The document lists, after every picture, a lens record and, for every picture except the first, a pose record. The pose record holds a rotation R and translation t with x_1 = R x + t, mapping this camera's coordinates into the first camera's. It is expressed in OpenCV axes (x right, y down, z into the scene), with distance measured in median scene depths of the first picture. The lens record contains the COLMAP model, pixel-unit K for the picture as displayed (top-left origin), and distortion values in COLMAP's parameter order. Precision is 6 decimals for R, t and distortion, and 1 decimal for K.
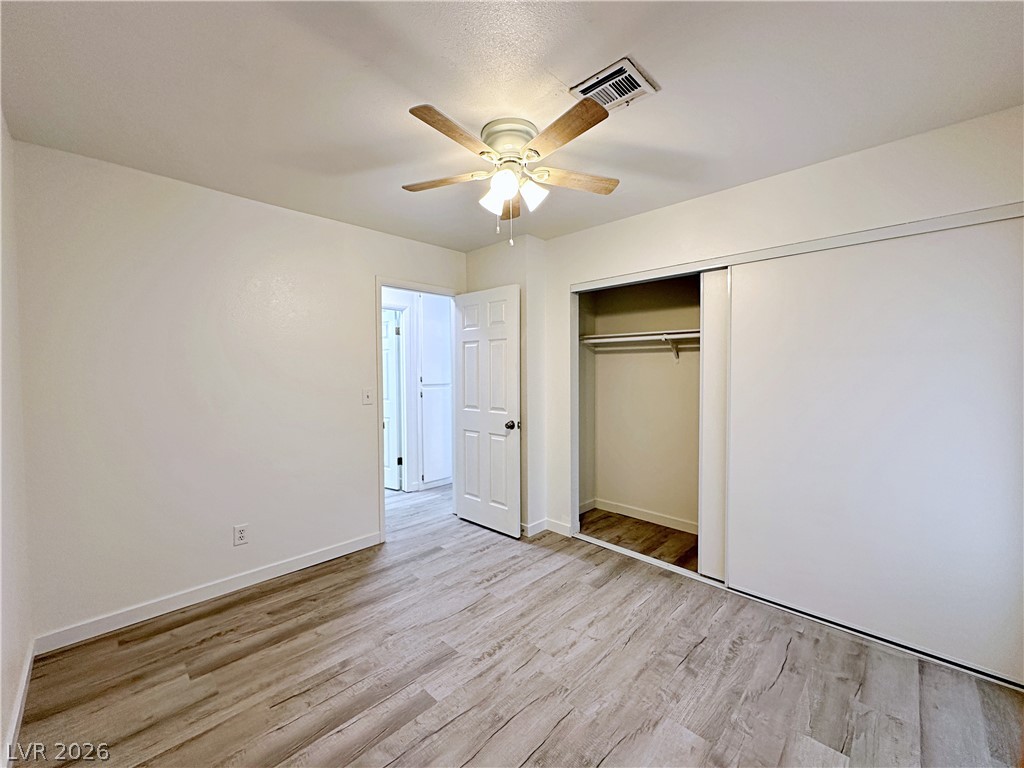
lens RADIAL K [[417.8, 0, 513.2], [0, 417.8, 385.4], [0, 0, 1]] dist [-0.004088, 0.000507]
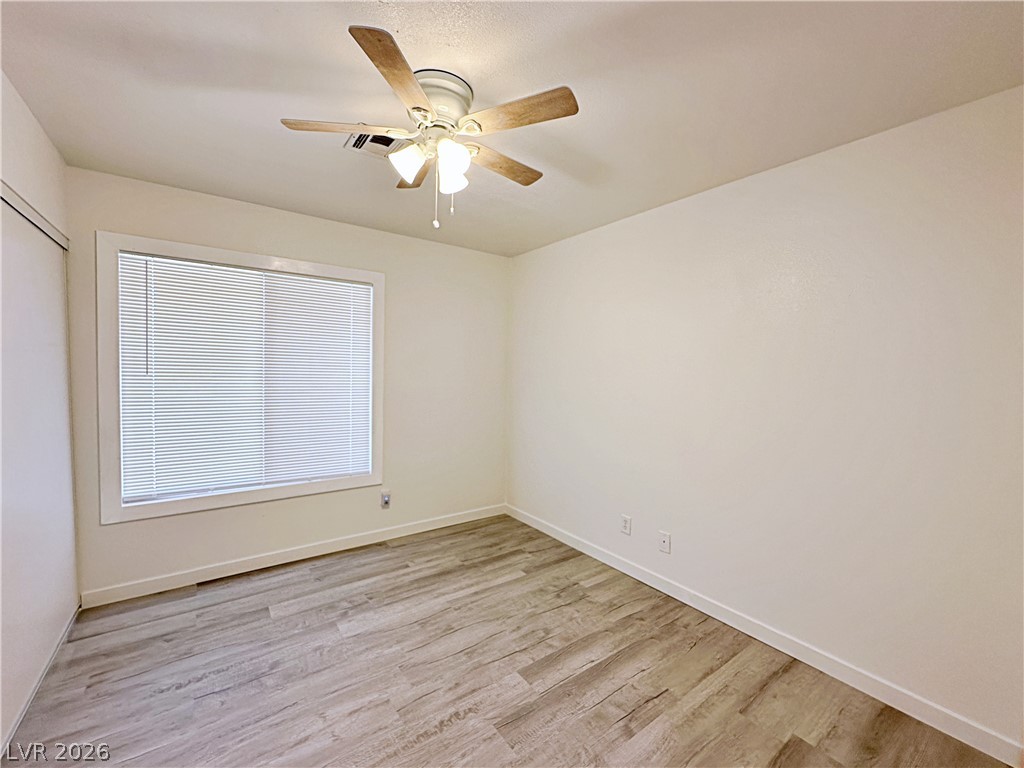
lens RADIAL K [[417.8, 0, 513.2], [0, 417.8, 385.4], [0, 0, 1]] dist [-0.004088, 0.000507]
pose [[-0.986567, -0.020828, 0.162024, -0.312314], [-0.008181, 0.996893, 0.078336, -0.089834], [-0.163153, 0.075958, -0.983673, 1.890731]]
